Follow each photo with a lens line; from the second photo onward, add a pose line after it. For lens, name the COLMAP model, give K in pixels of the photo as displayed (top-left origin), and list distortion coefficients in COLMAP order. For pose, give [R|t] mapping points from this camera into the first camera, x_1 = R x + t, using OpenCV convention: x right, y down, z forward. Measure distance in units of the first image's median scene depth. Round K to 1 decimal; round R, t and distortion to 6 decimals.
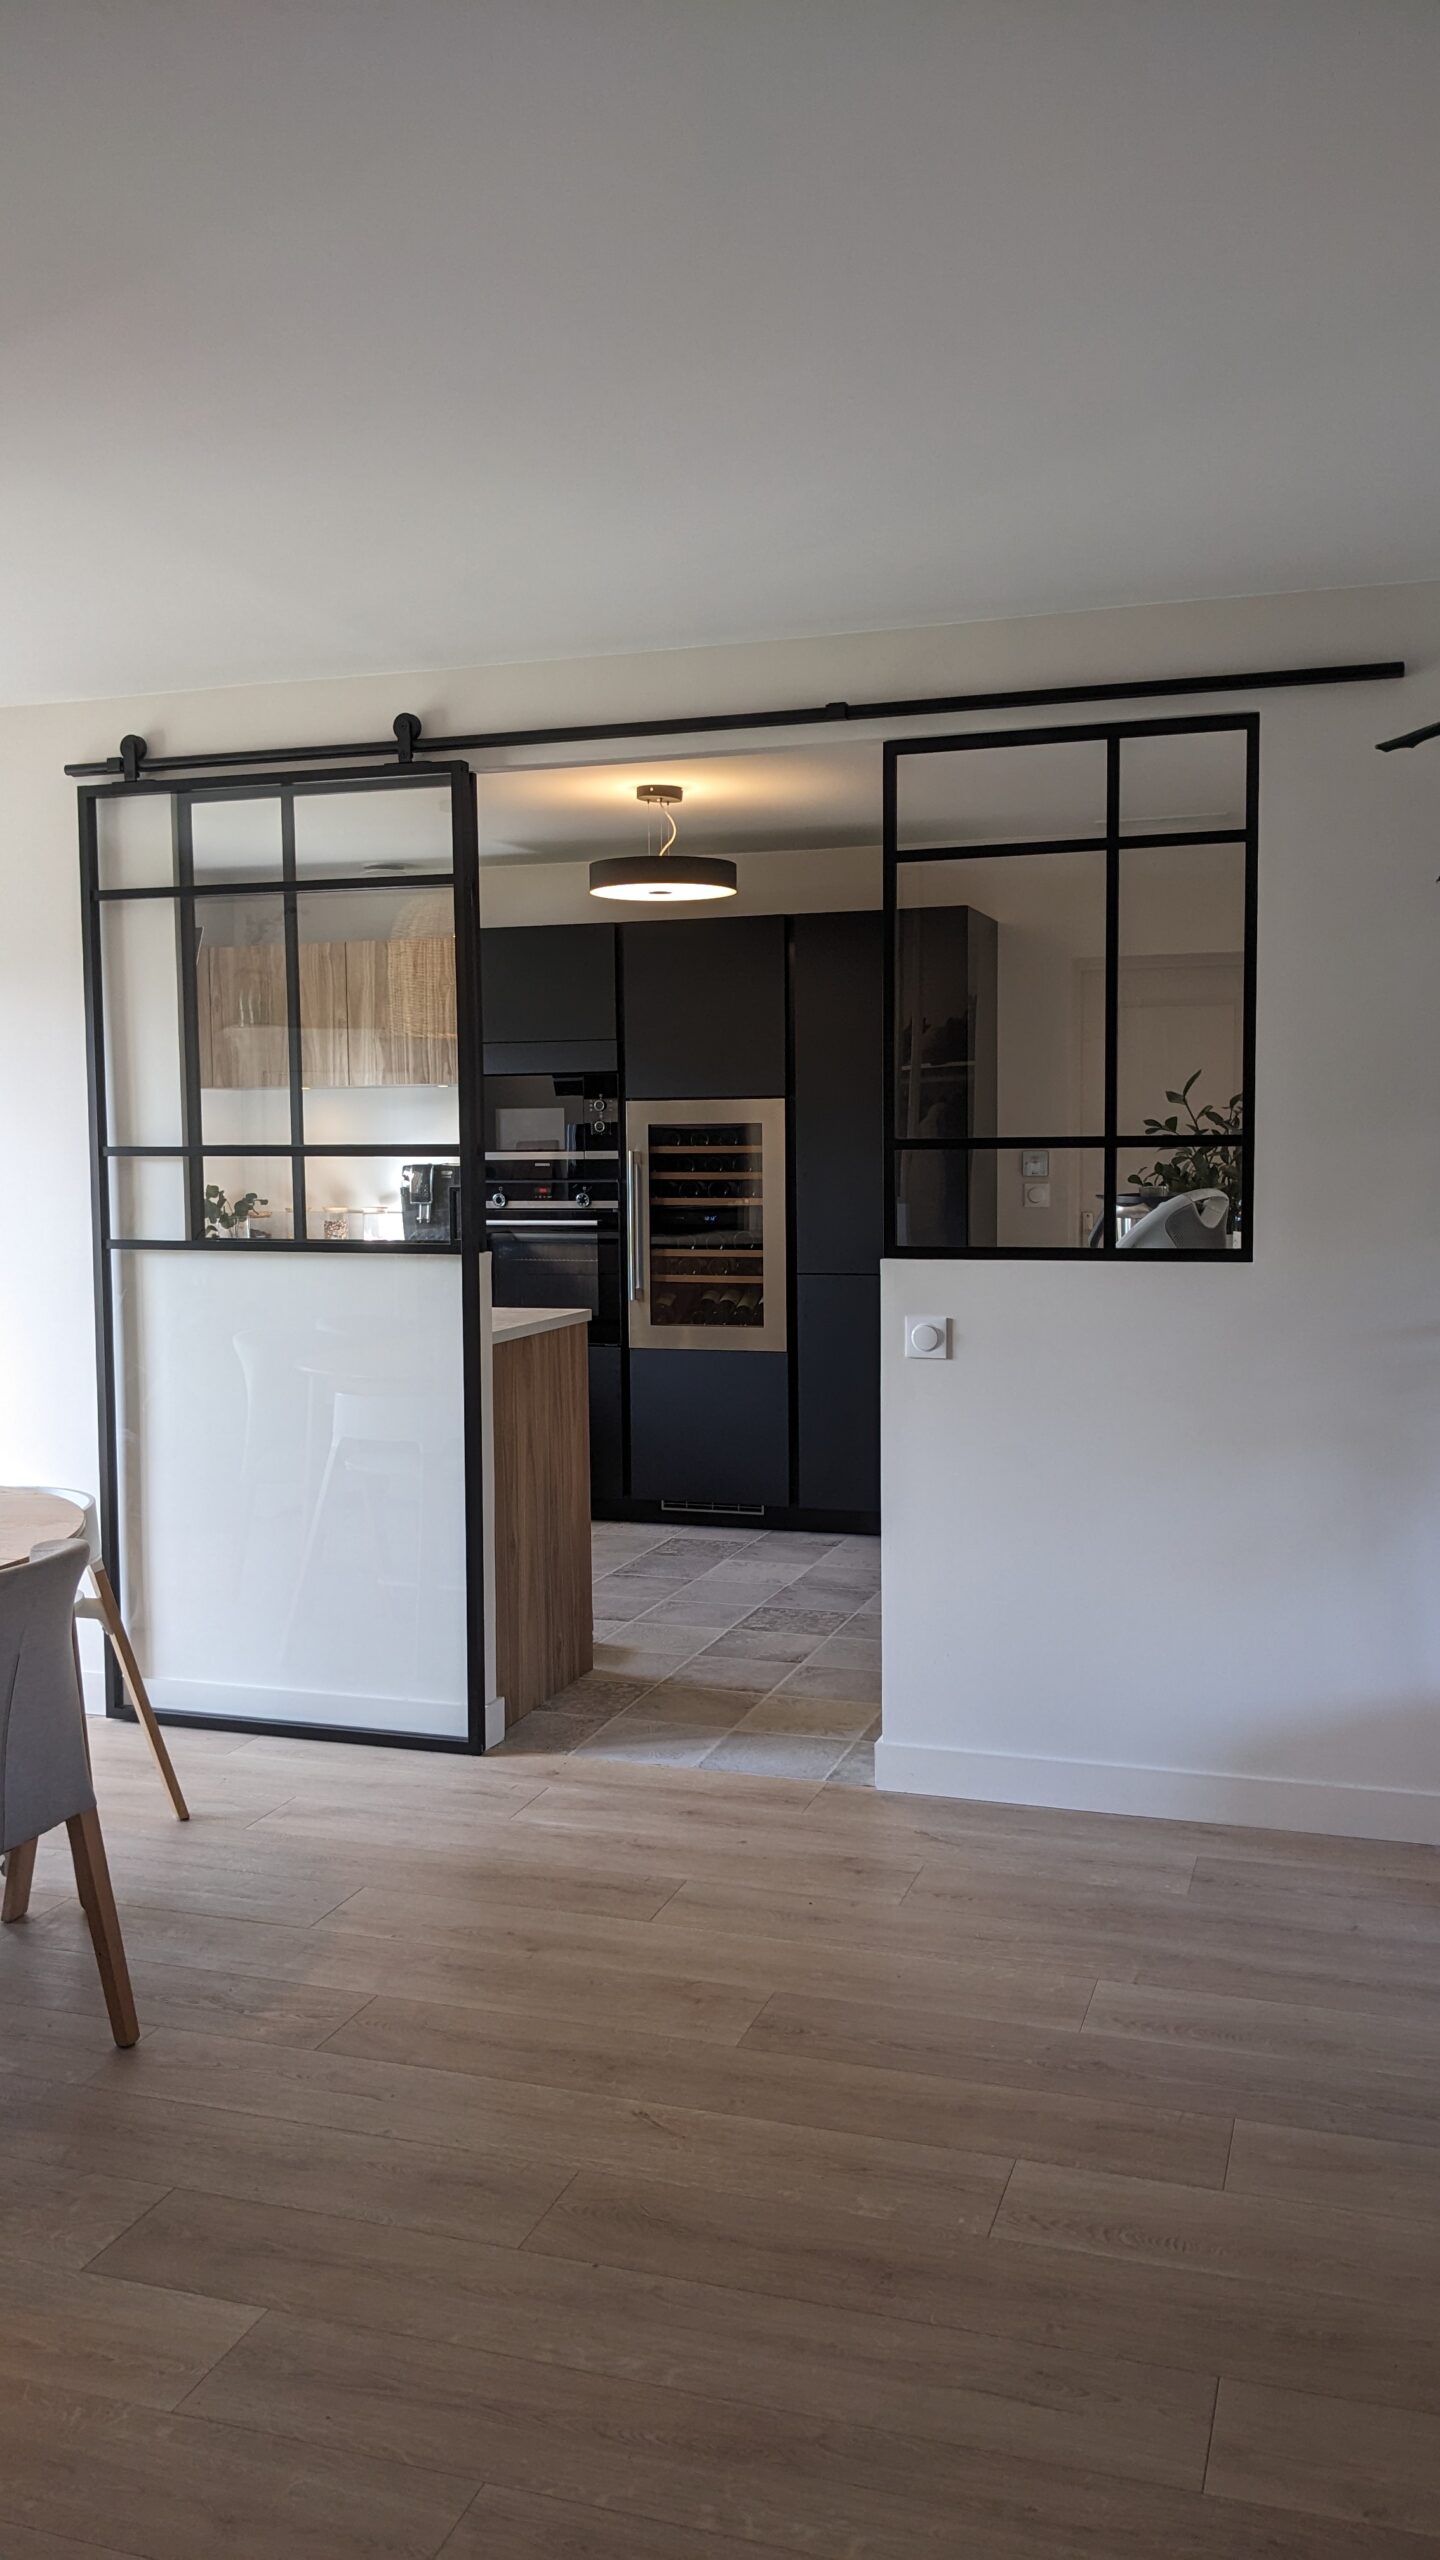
lens RADIAL K [[1983.8, 0, 668.6], [0, 1983.8, 1286.0], [0, 0, 1]] dist [0.078580, -0.164698]
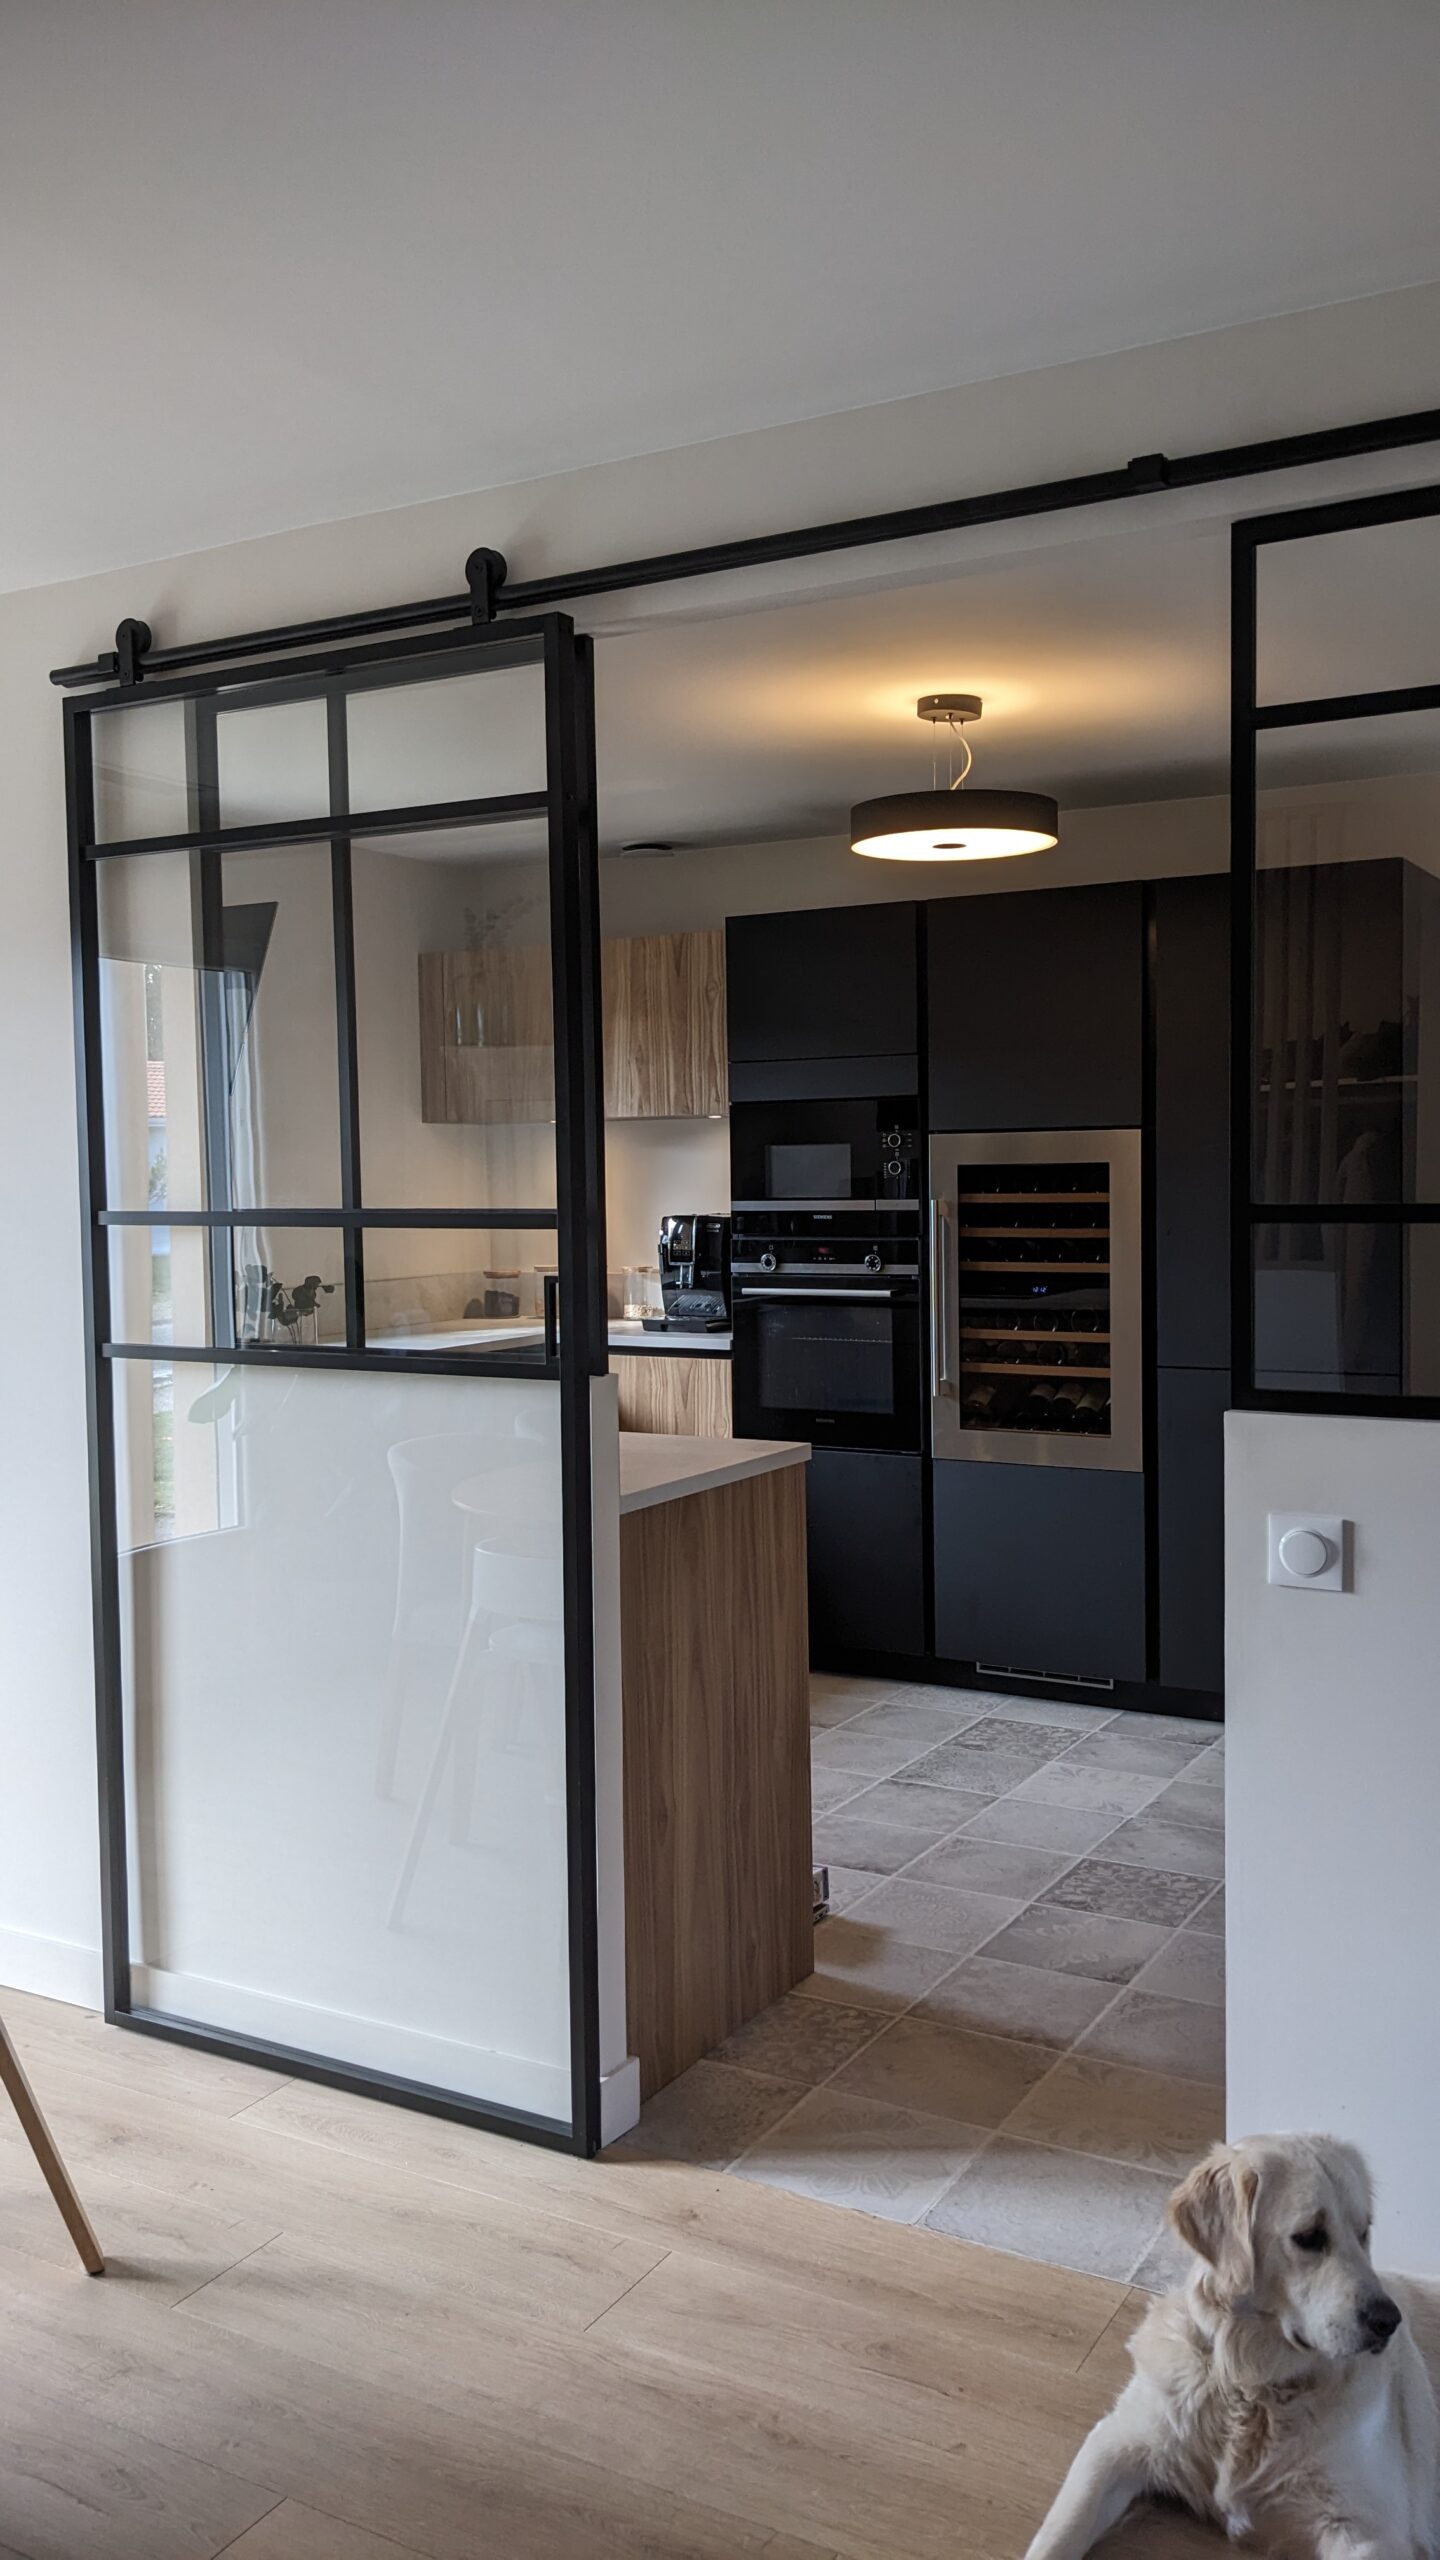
lens RADIAL K [[1979.3, 0, 720.0], [0, 1979.3, 1280.0], [0, 0, 1]] dist [0.073543, -0.154963]
pose [[0.982329, 0.005908, -0.187071, 0.058583], [-0.008933, 0.999843, -0.015333, -0.034714], [0.186951, 0.016733, 0.982227, 0.333888]]
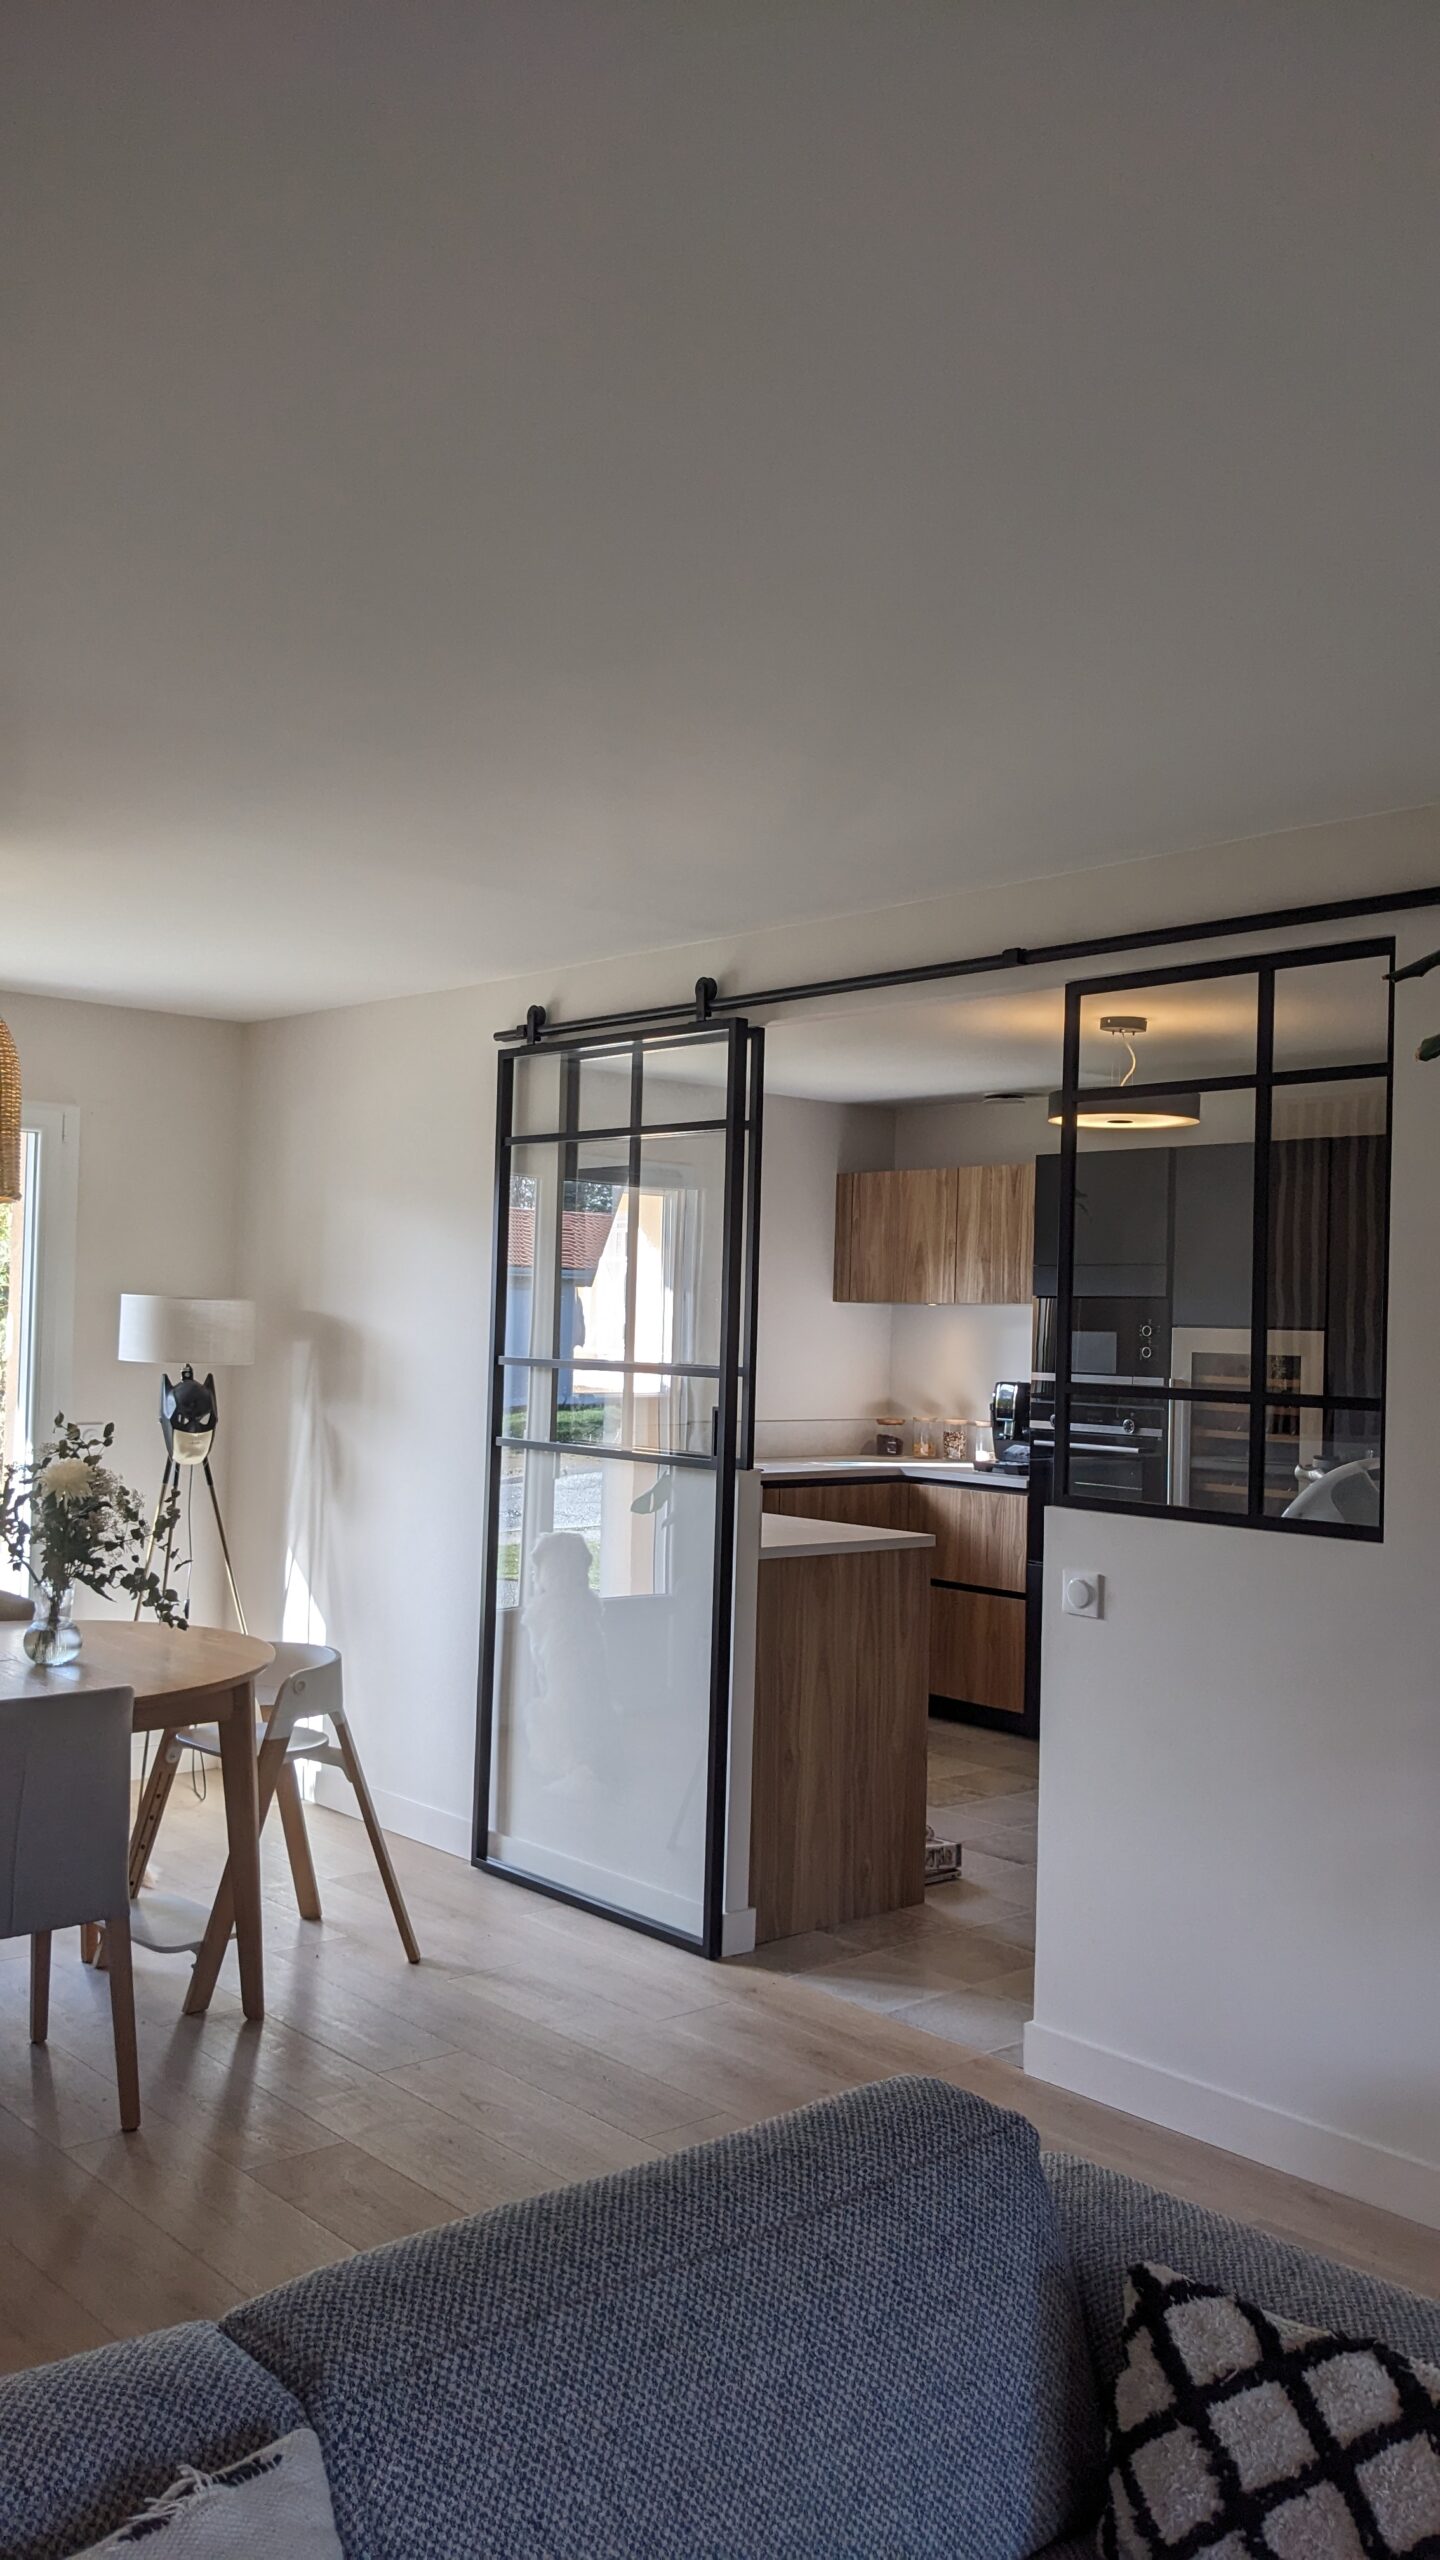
lens RADIAL K [[1979.3, 0, 720.0], [0, 1979.3, 1280.0], [0, 0, 1]] dist [0.073543, -0.154963]
pose [[0.870309, 0.022511, -0.491992, 0.367304], [-0.073296, 0.993751, -0.084187, -0.025090], [0.487022, 0.109330, 0.866520, 0.062958]]
